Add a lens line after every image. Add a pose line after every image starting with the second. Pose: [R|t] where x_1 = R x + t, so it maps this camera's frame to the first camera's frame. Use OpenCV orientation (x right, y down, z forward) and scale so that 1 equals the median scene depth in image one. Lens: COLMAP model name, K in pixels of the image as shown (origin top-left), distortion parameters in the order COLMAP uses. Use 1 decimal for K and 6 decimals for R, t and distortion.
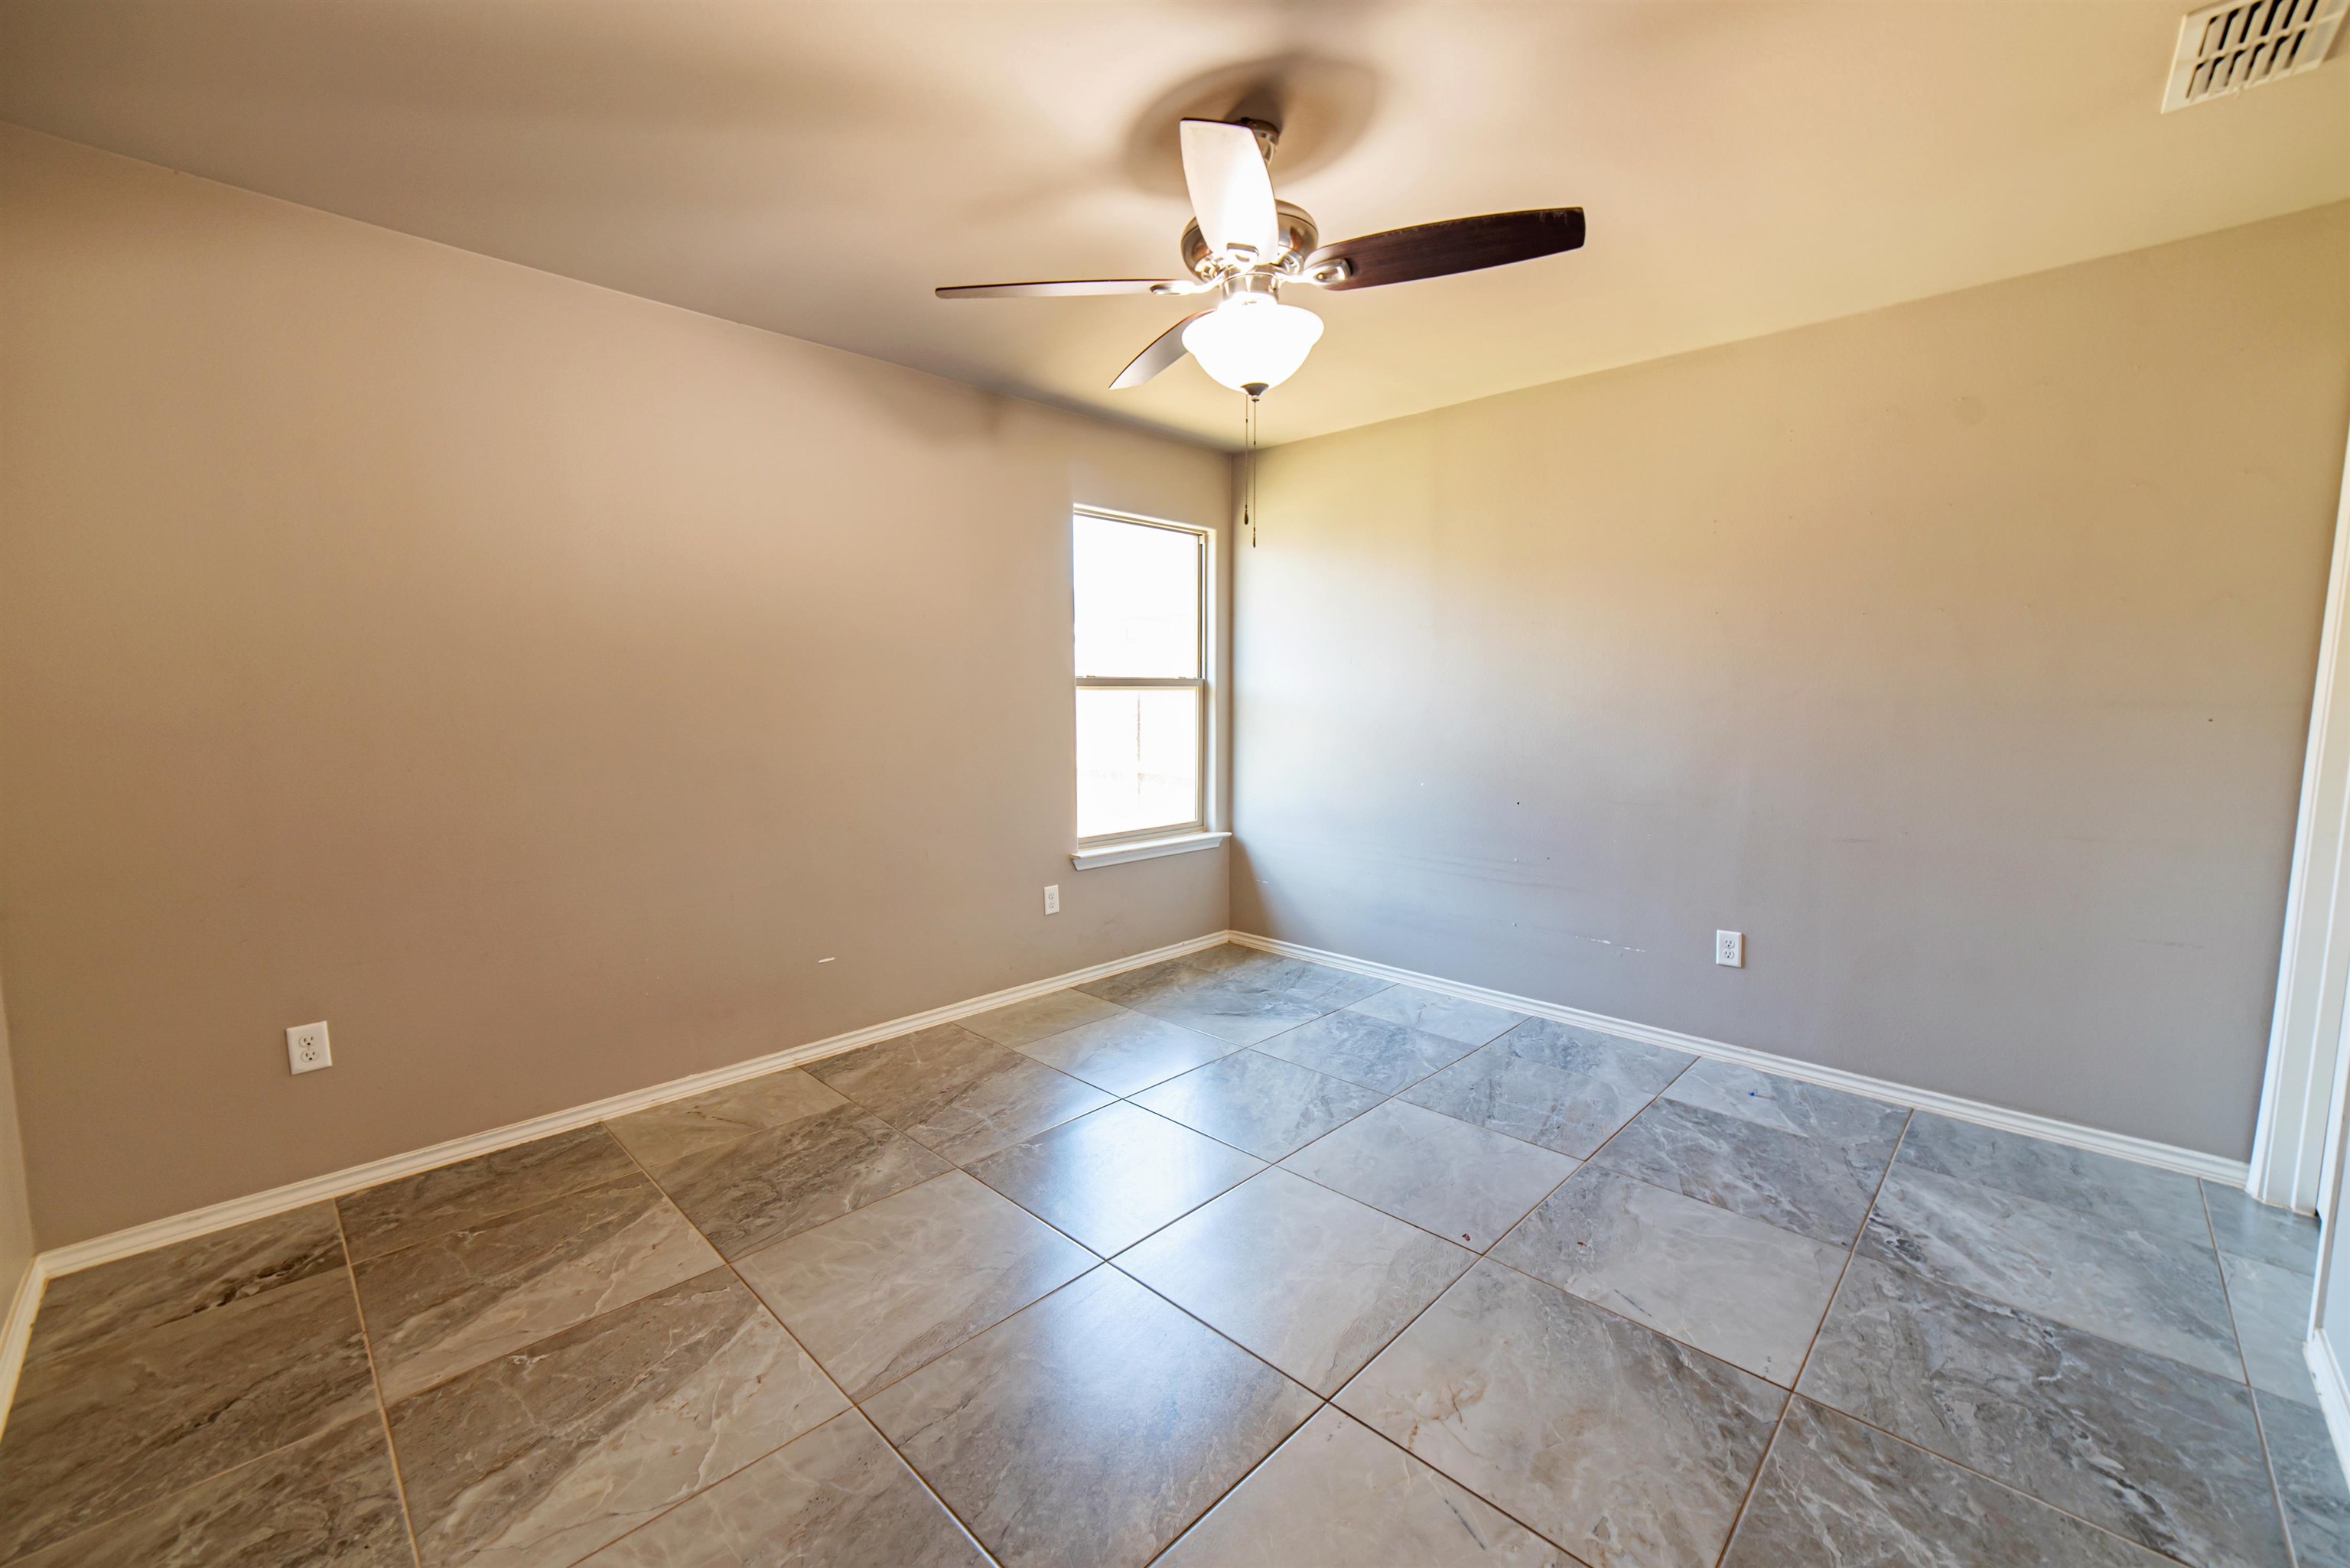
lens RADIAL K [[941.2, 0, 1175.0], [0, 941.2, 784.0], [0, 0, 1]] dist [-0.011996, 0.000206]
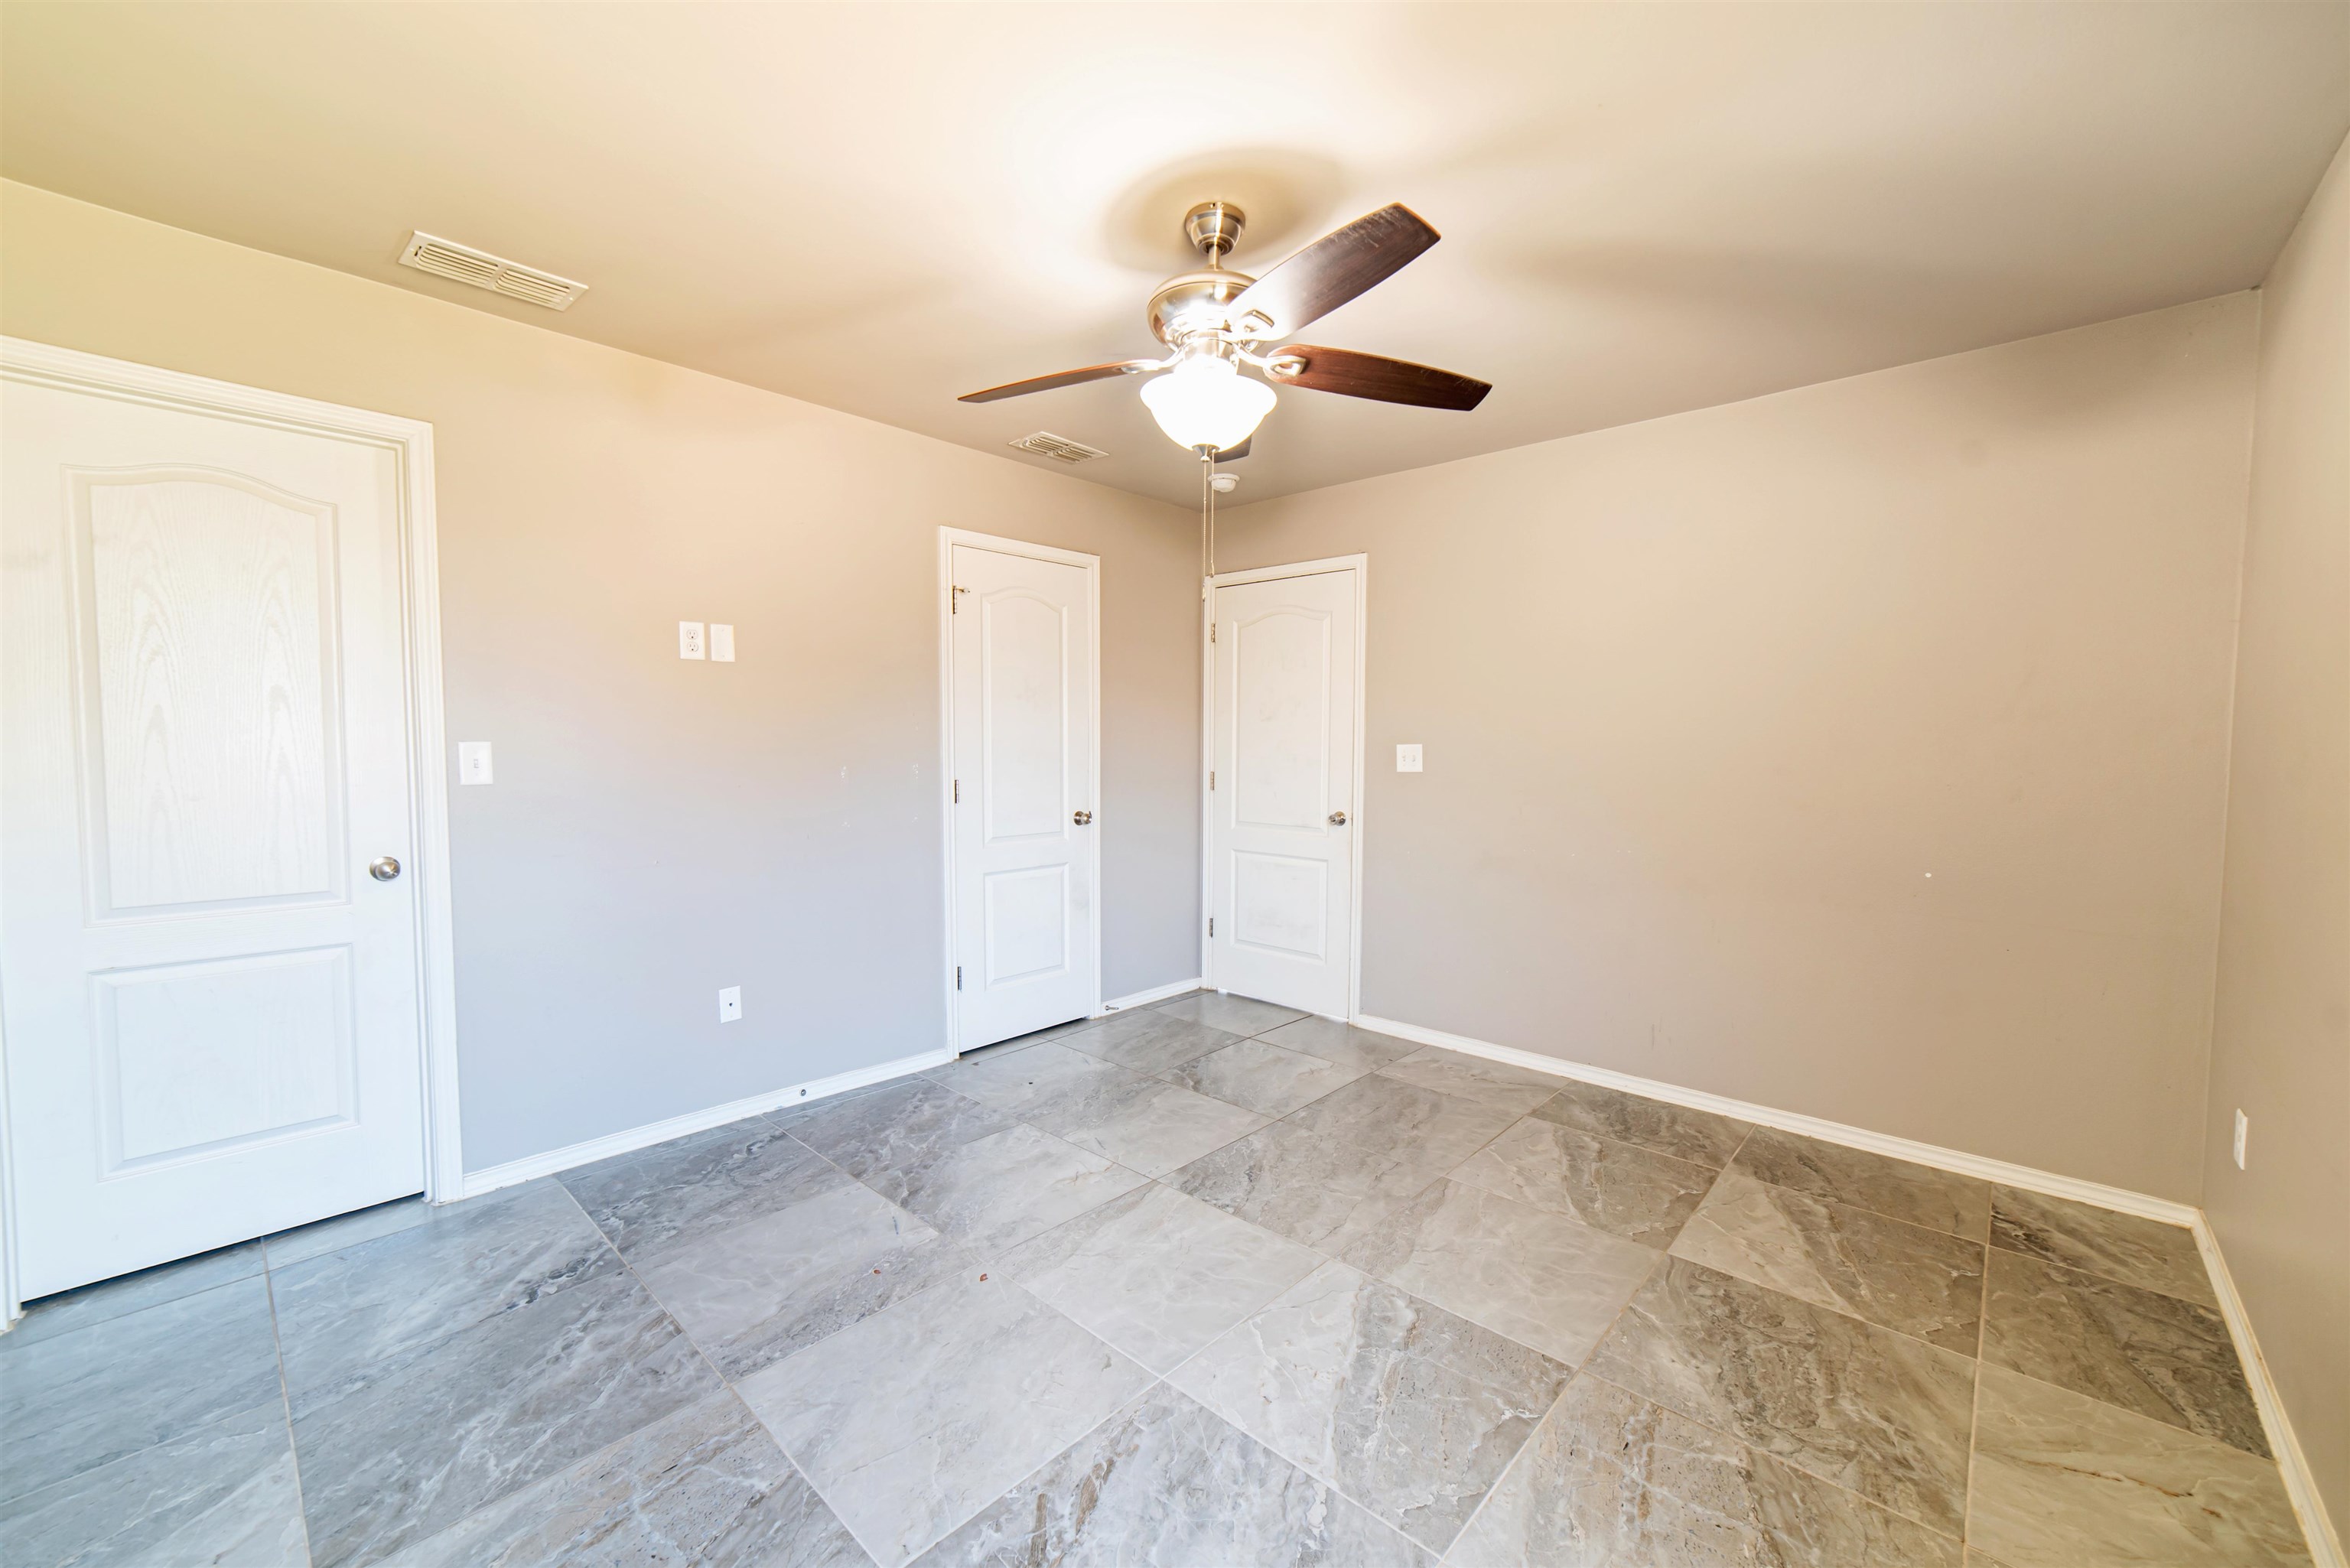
lens RADIAL K [[925.4, 0, 1175.0], [0, 925.4, 784.0], [0, 0, 1]] dist [-0.025402, 0.009374]
pose [[-0.999619, -0.002683, -0.027478, 0.118755], [-0.006581, 0.989736, 0.142755, -0.165220], [0.026813, 0.142882, -0.989376, 1.695745]]
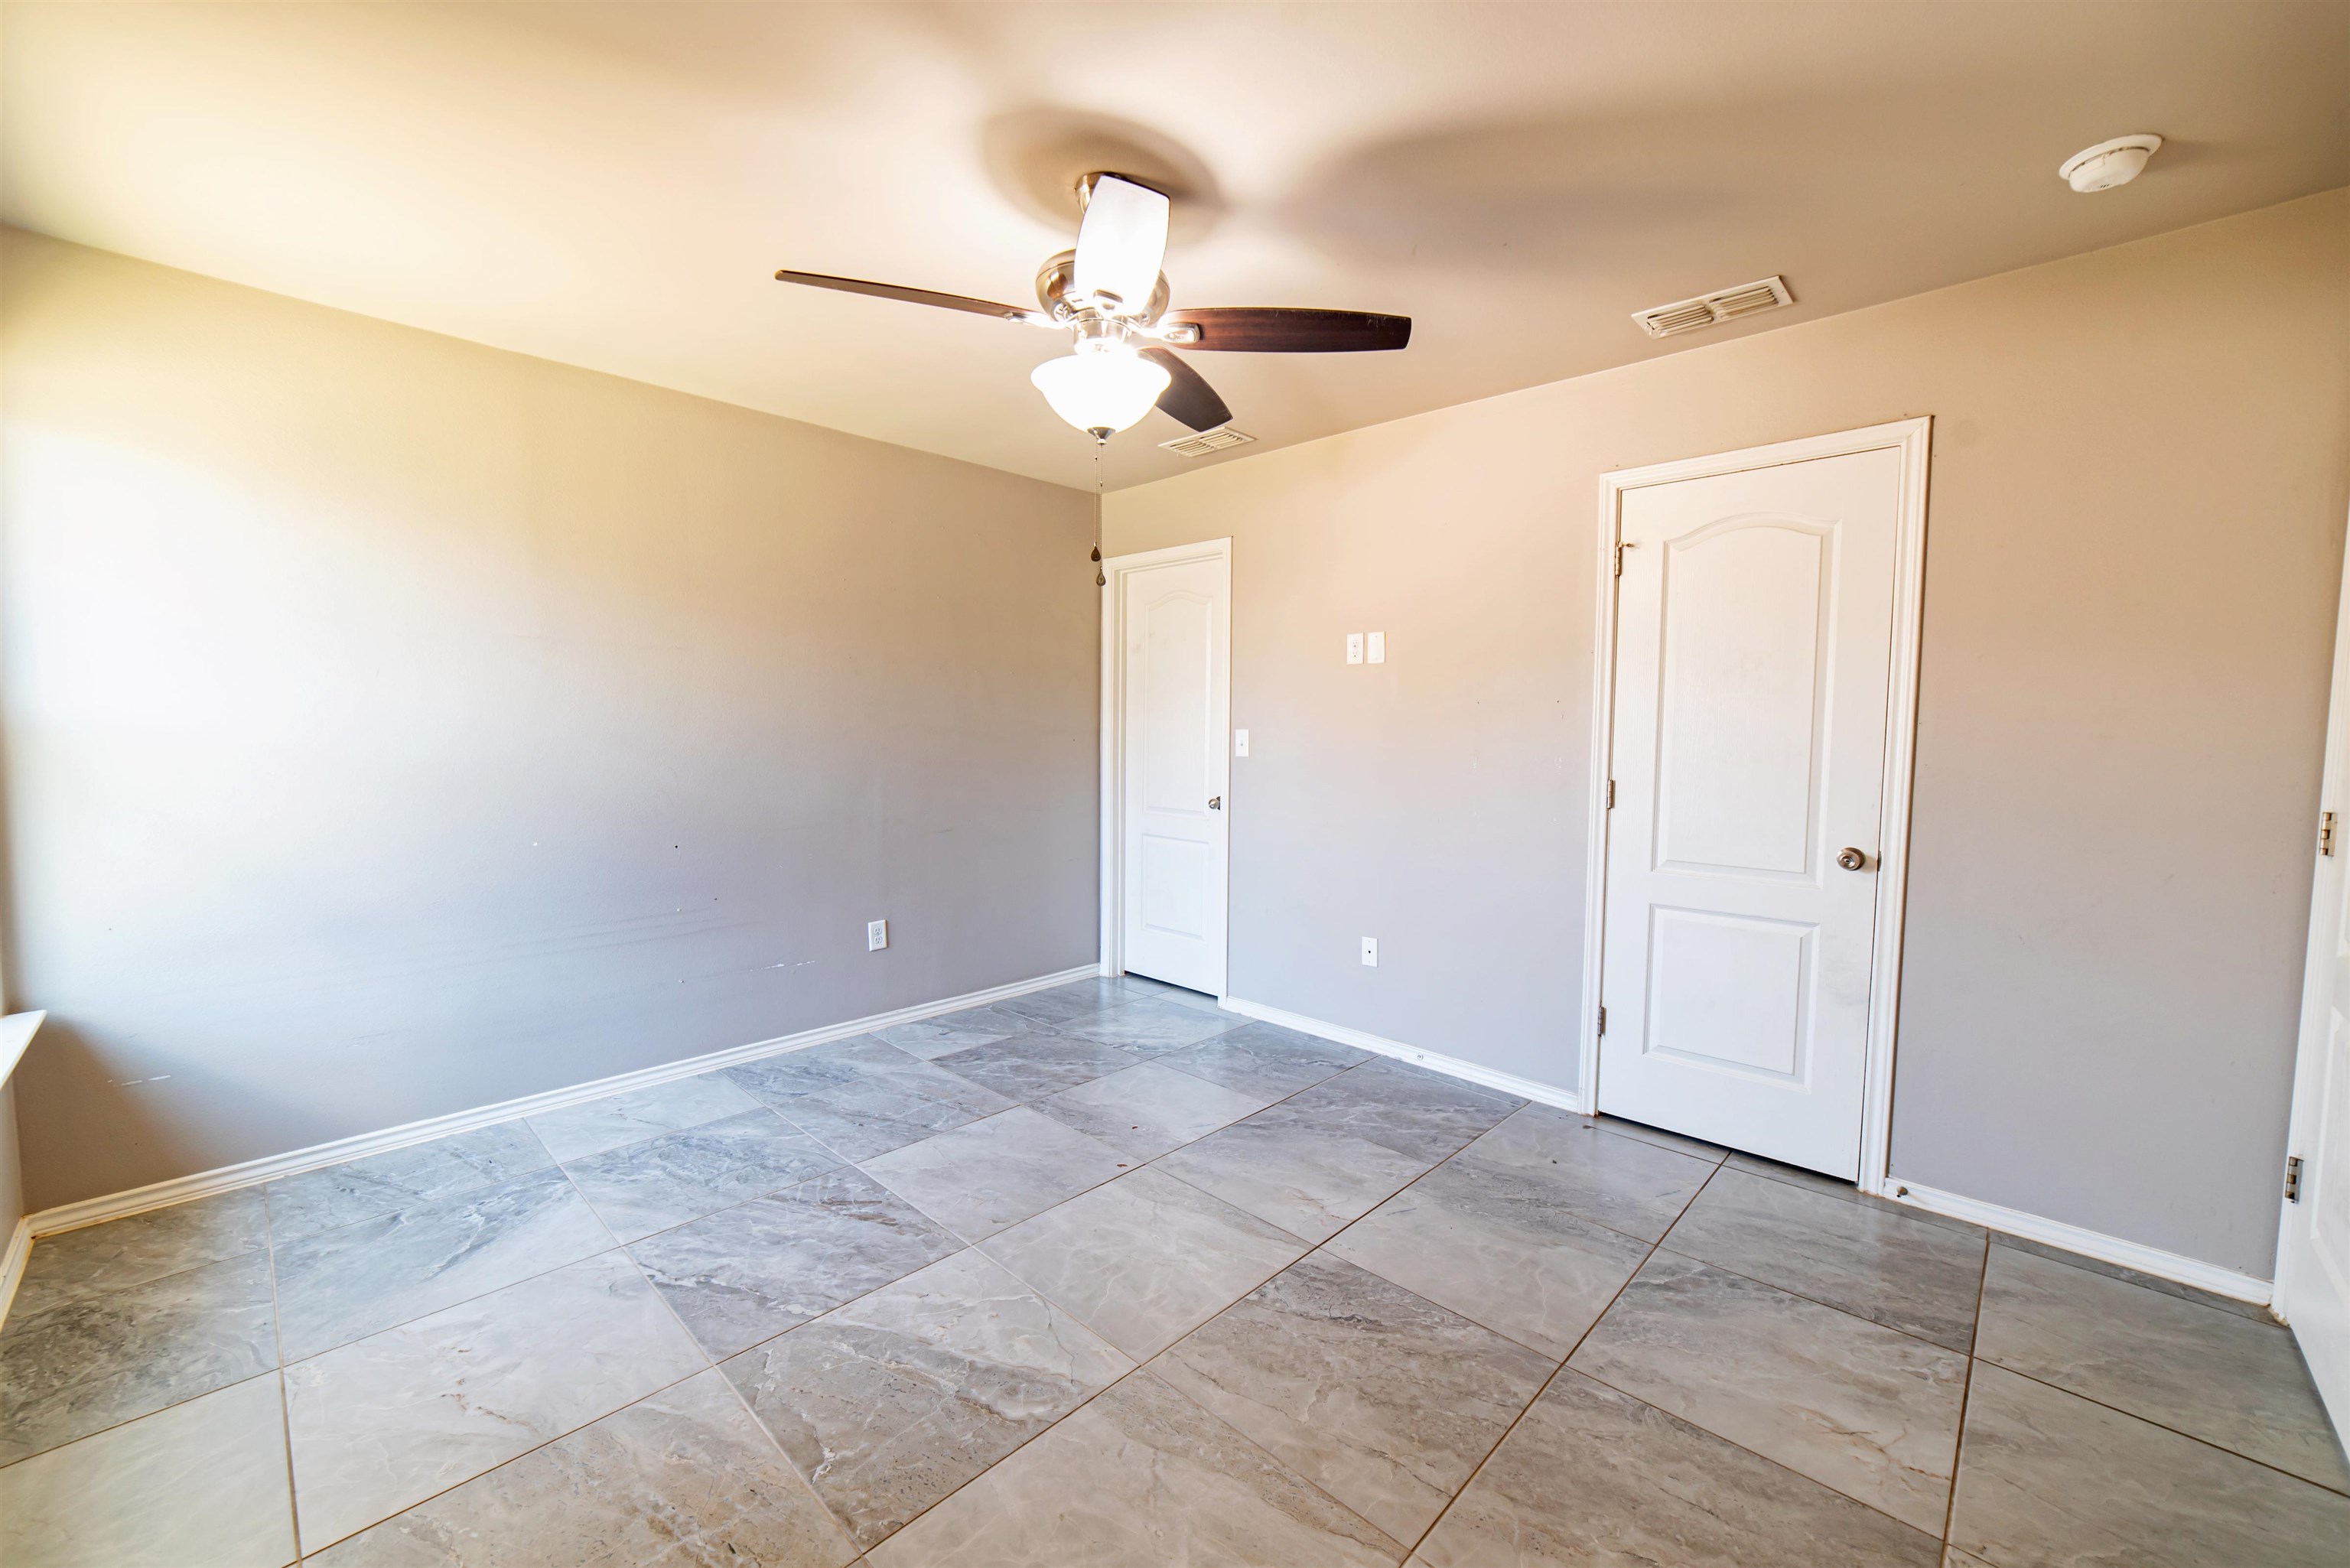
lens RADIAL K [[925.4, 0, 1175.0], [0, 925.4, 784.0], [0, 0, 1]] dist [-0.025402, 0.009374]
pose [[-0.010918, -0.061464, 0.998050, -0.777978], [0.087716, 0.994203, 0.062187, -0.078429], [-0.996086, 0.088224, -0.005464, 0.792829]]
